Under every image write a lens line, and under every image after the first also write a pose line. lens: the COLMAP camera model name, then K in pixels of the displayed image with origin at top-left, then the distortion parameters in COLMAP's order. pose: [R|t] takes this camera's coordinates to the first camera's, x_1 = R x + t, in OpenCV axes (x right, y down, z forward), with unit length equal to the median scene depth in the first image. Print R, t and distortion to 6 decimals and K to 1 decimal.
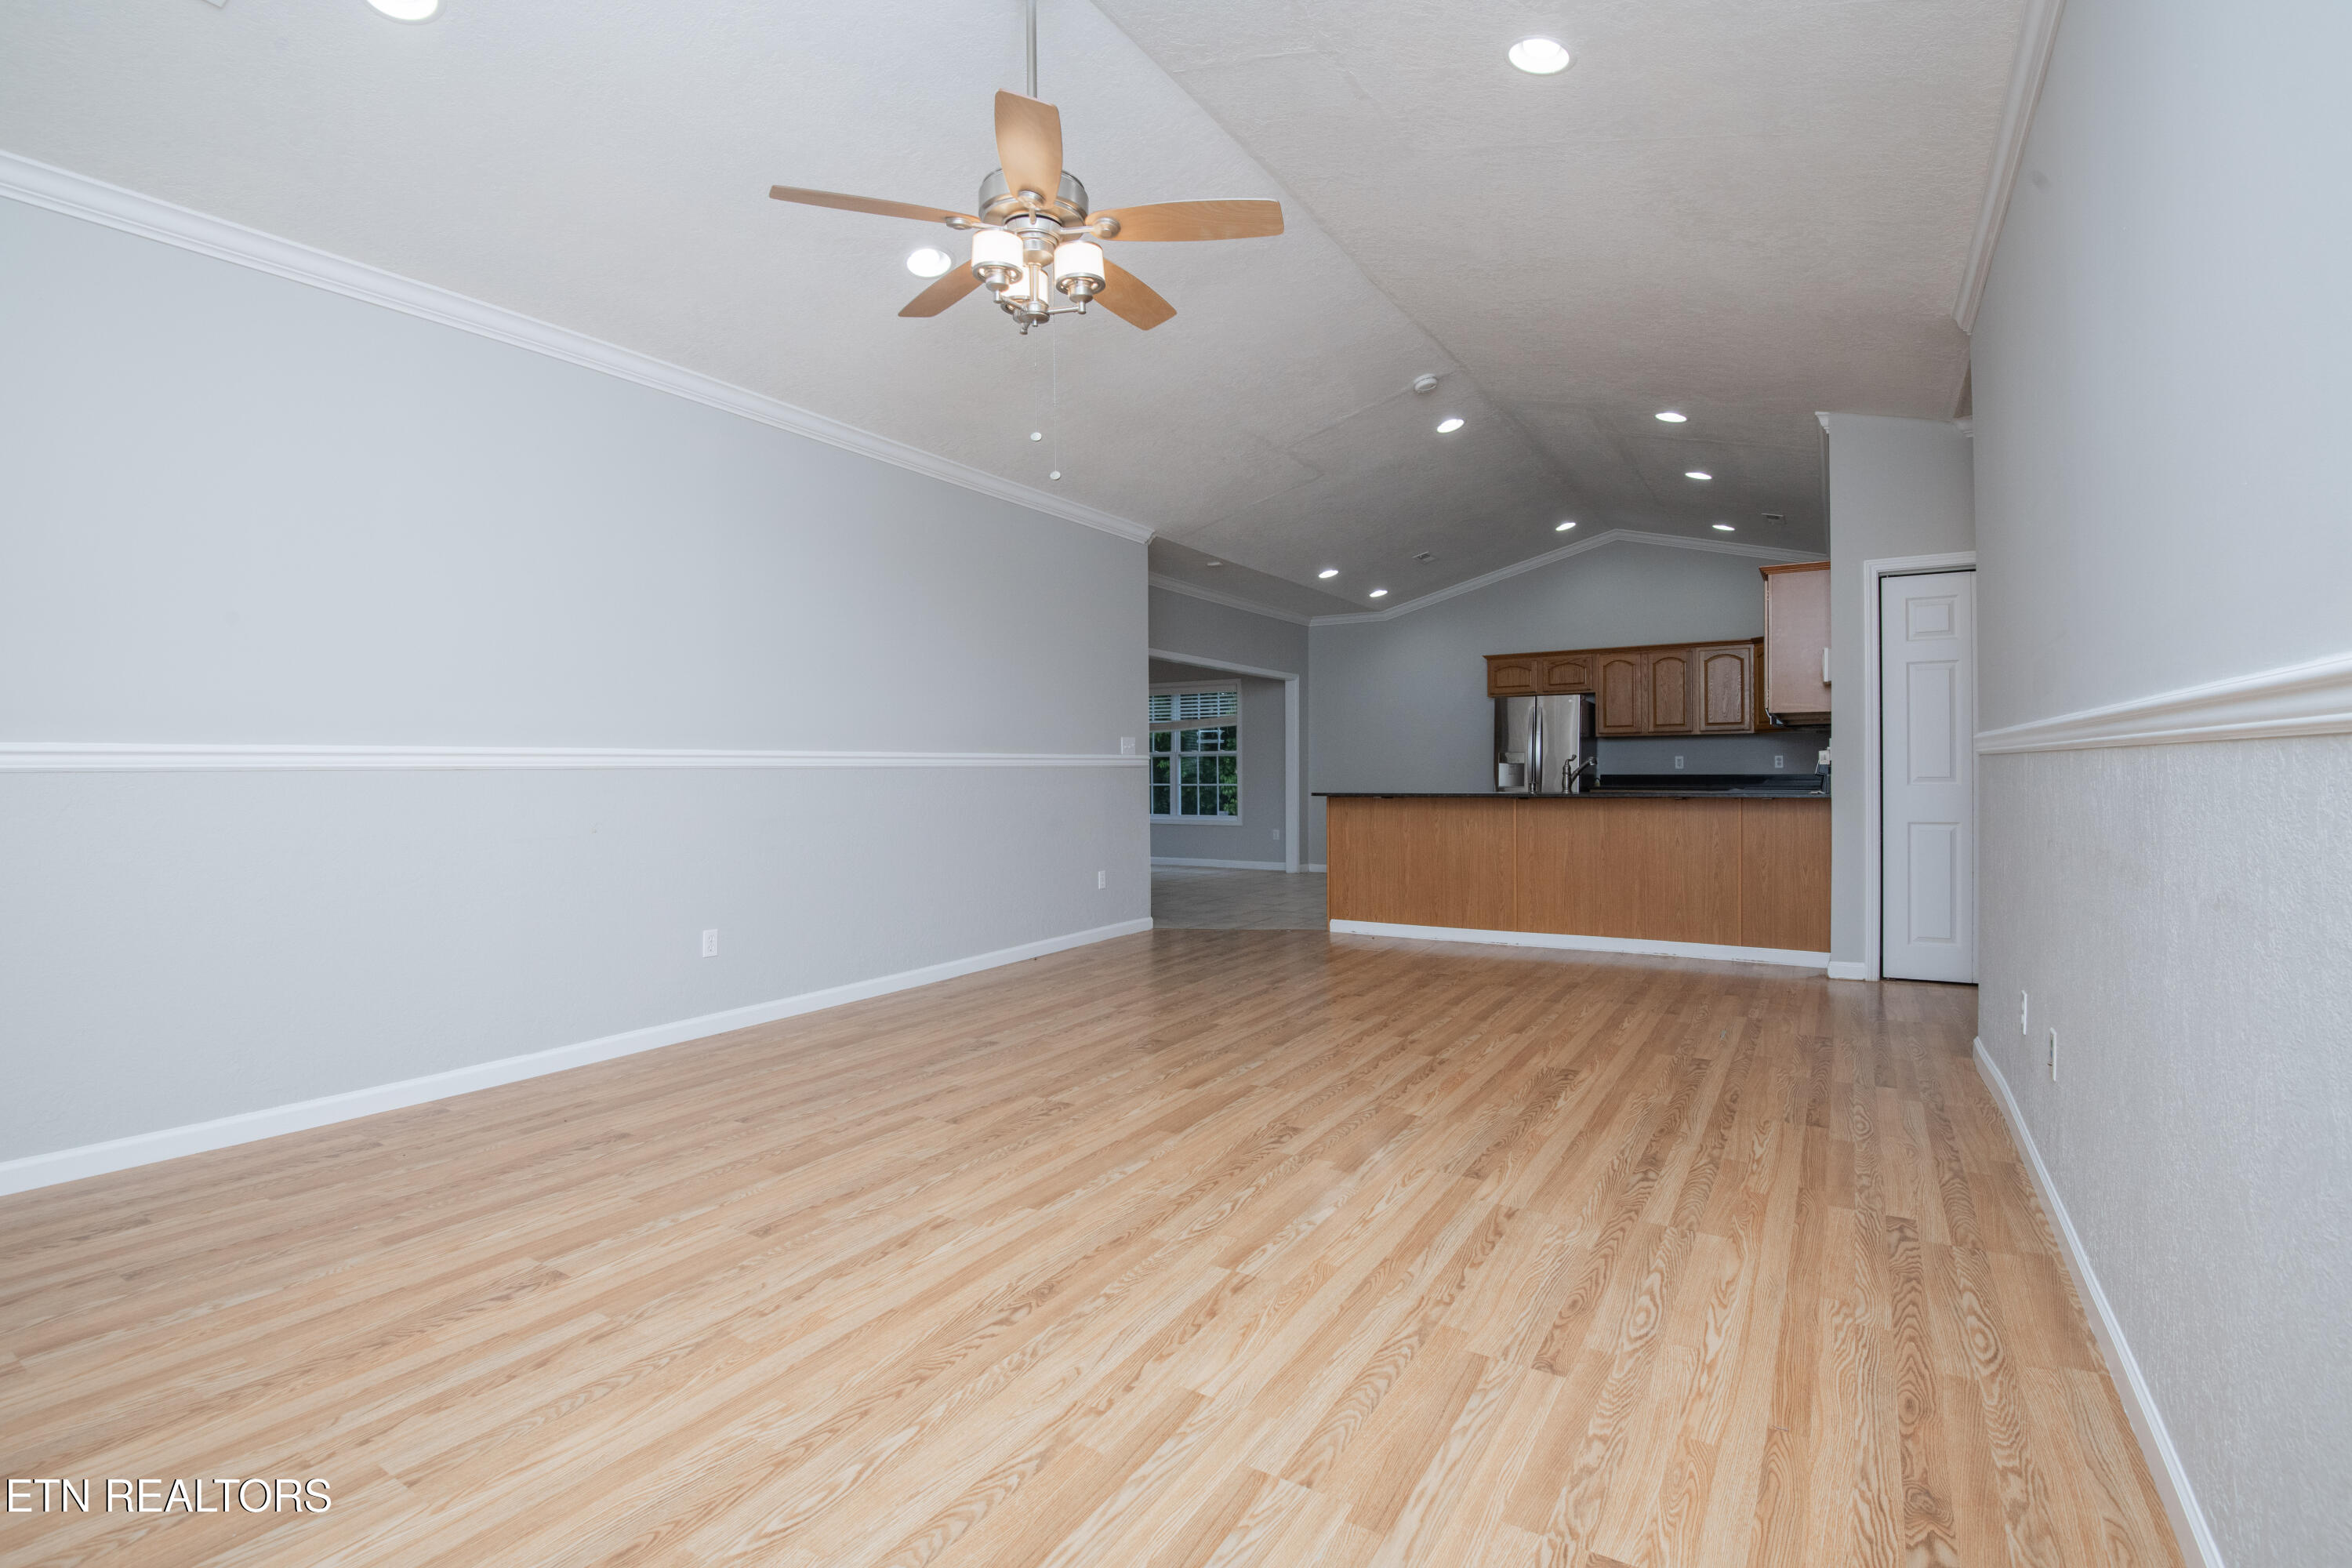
lens RADIAL K [[1087.8, 0, 1163.6], [0, 1087.8, 768.3], [0, 0, 1]] dist [-0.028215, -0.009360]
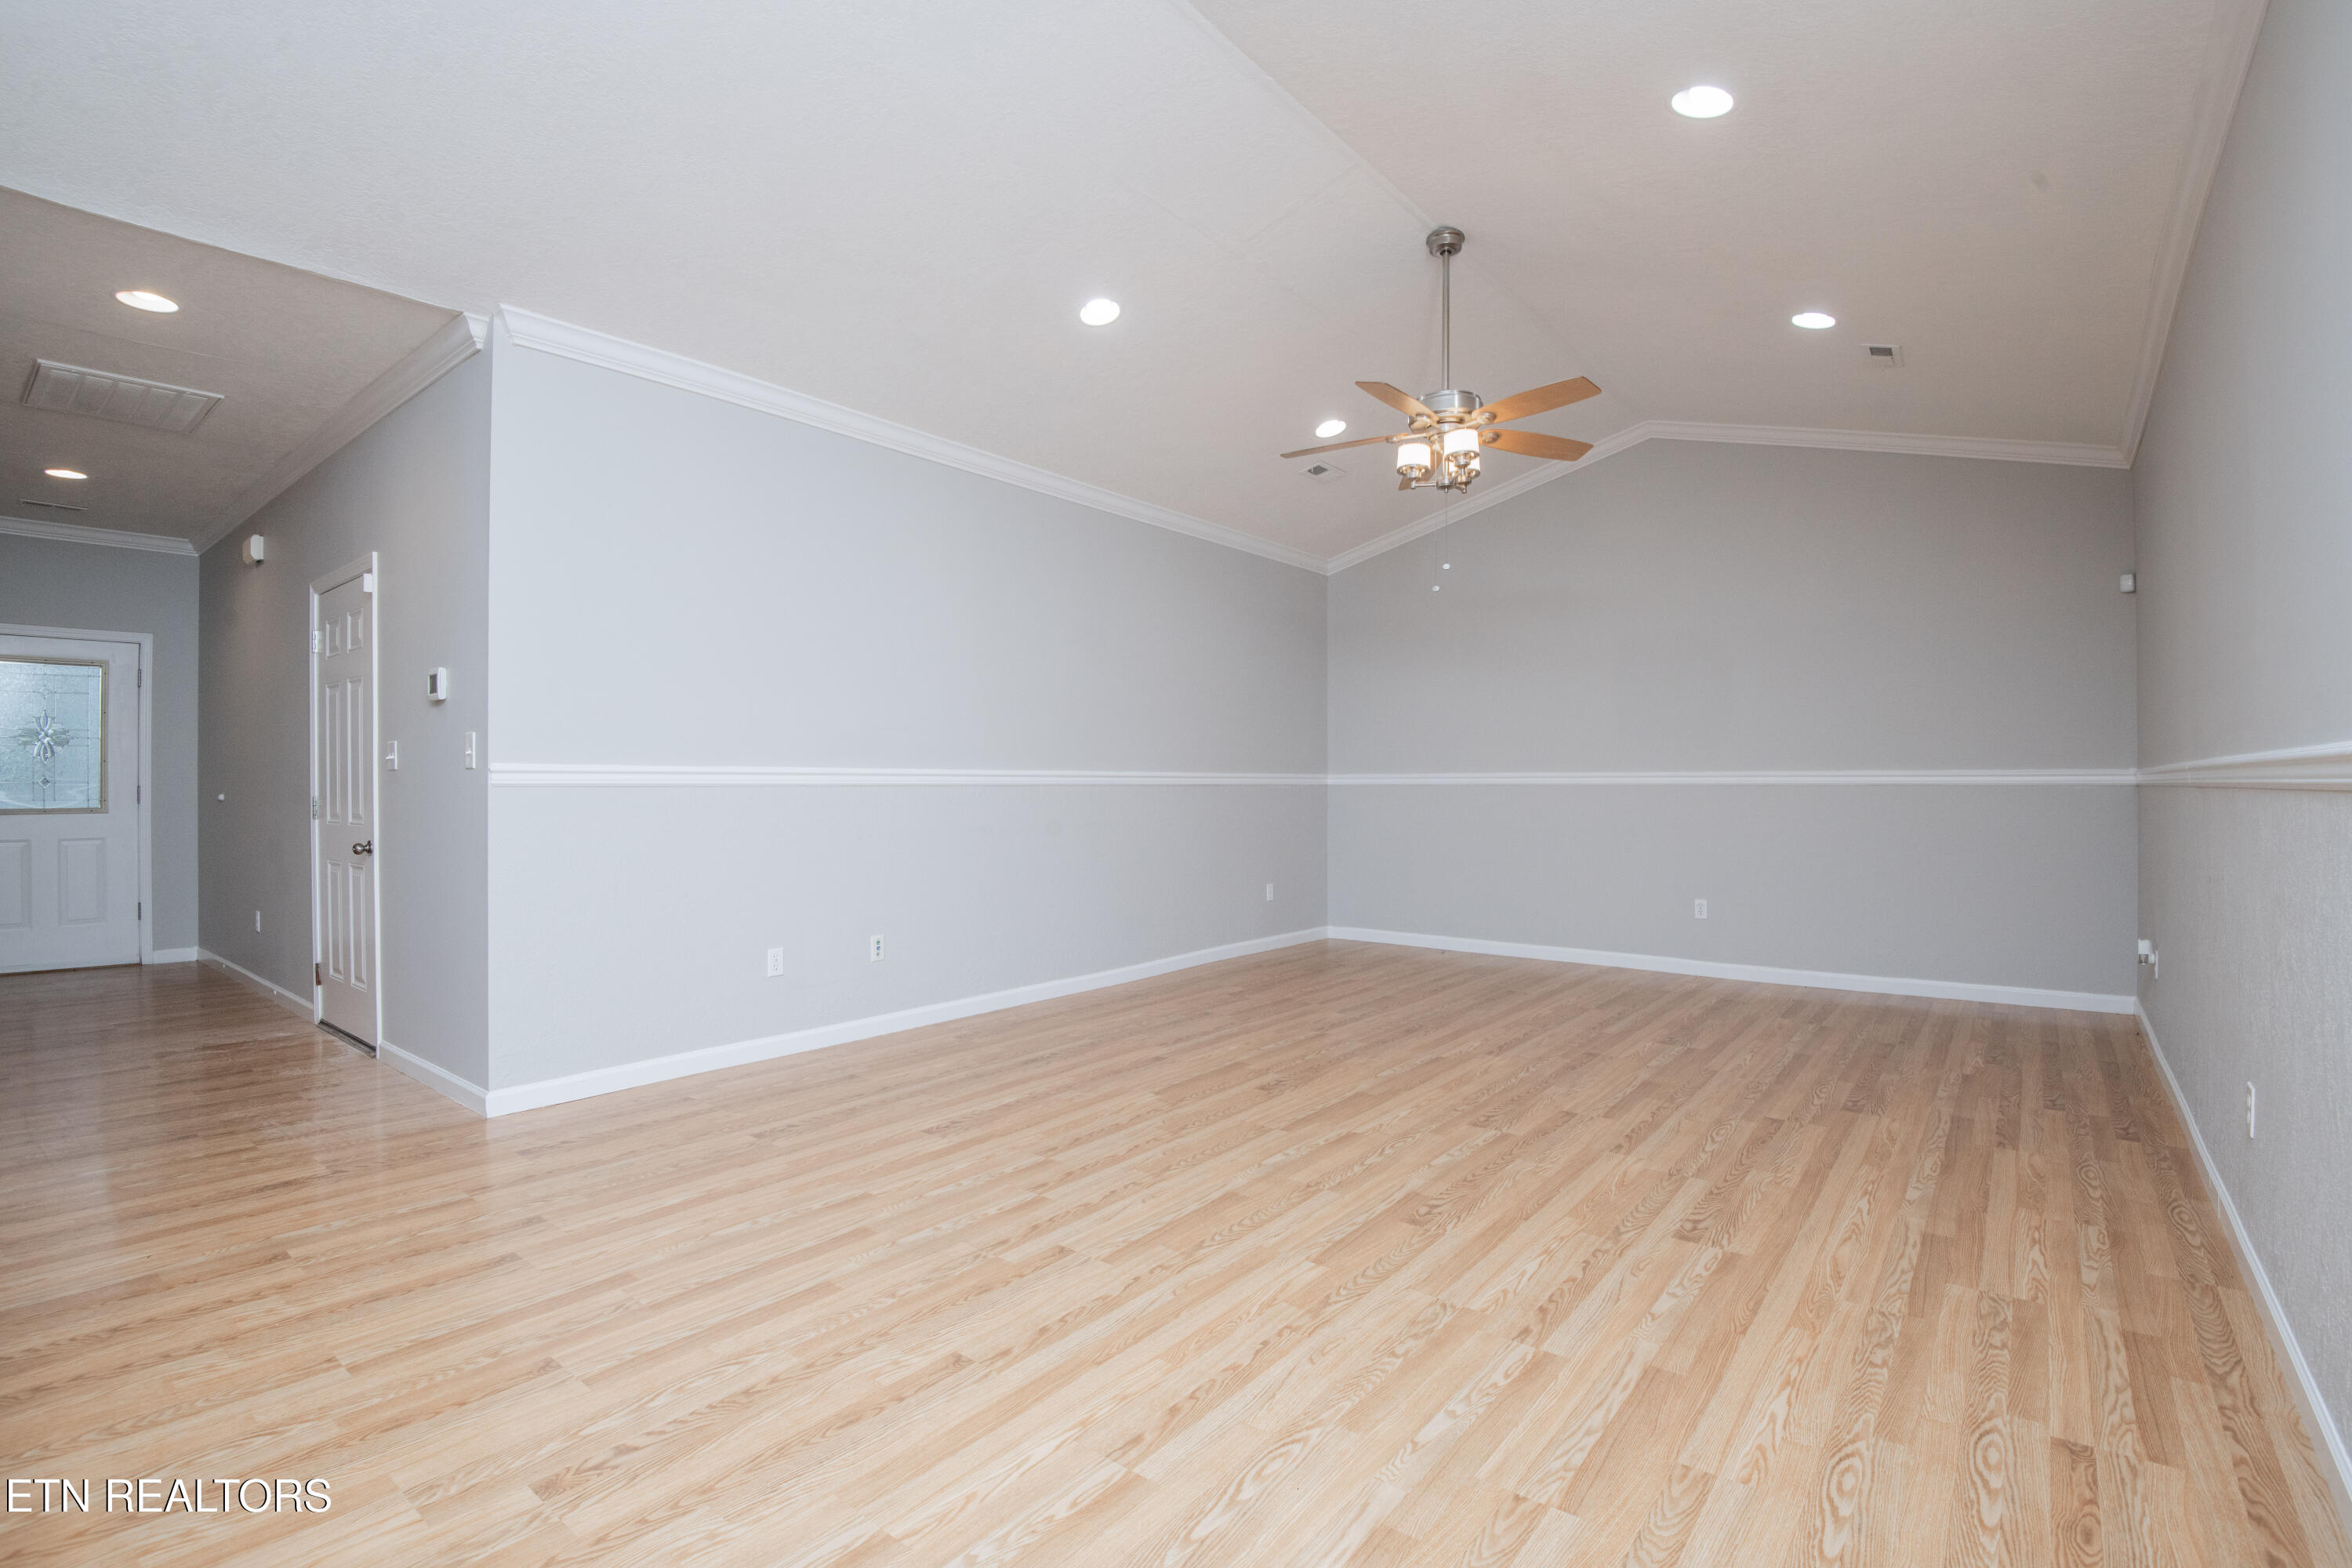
lens RADIAL K [[1087.8, 0, 1181.5], [0, 1087.8, 784.0], [0, 0, 1]] dist [-0.028215, -0.009360]
pose [[-0.994793, 0.011862, 0.101222, 0.082576], [0.011891, 0.999929, -0.000314, -0.009443], [-0.101219, 0.000892, -0.994864, 2.160289]]
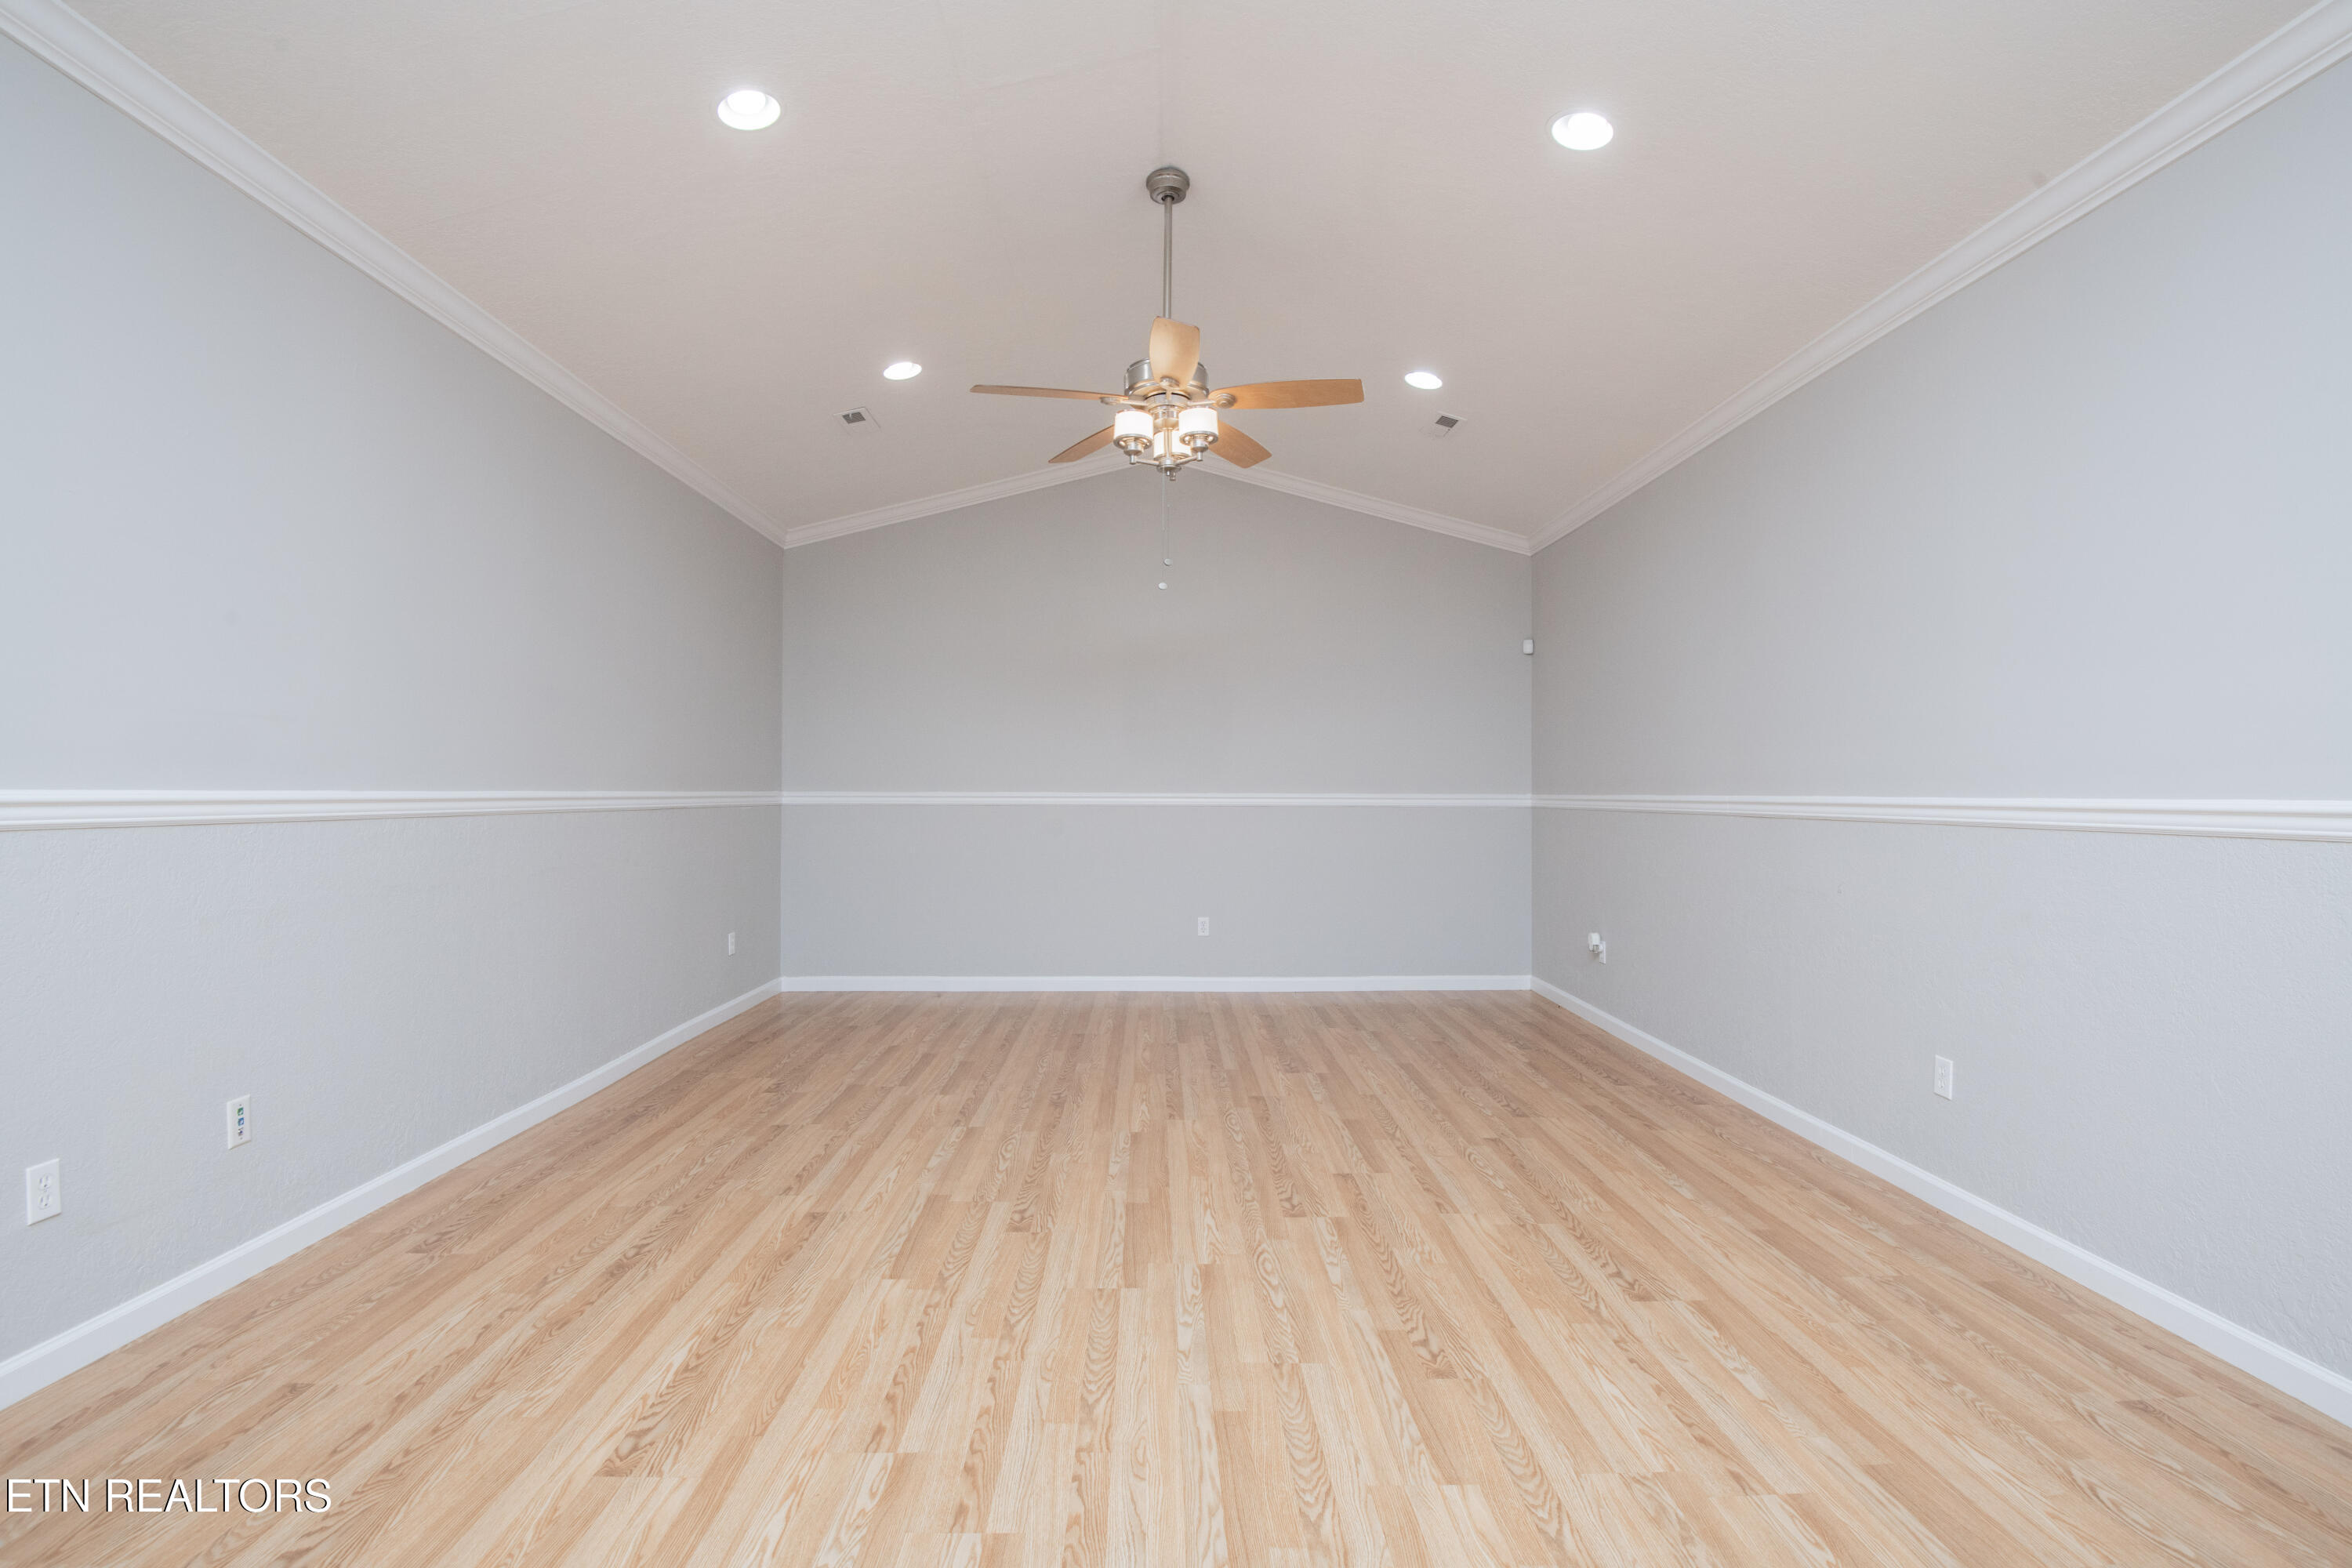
lens RADIAL K [[1087.8, 0, 1191.2], [0, 1087.8, 785.6], [0, 0, 1]] dist [-0.028215, -0.009360]
pose [[-0.824565, 0.004293, -0.565751, 0.497173], [0.004150, 0.999990, 0.001540, -0.037635], [0.565752, -0.001078, -0.824575, 1.778746]]
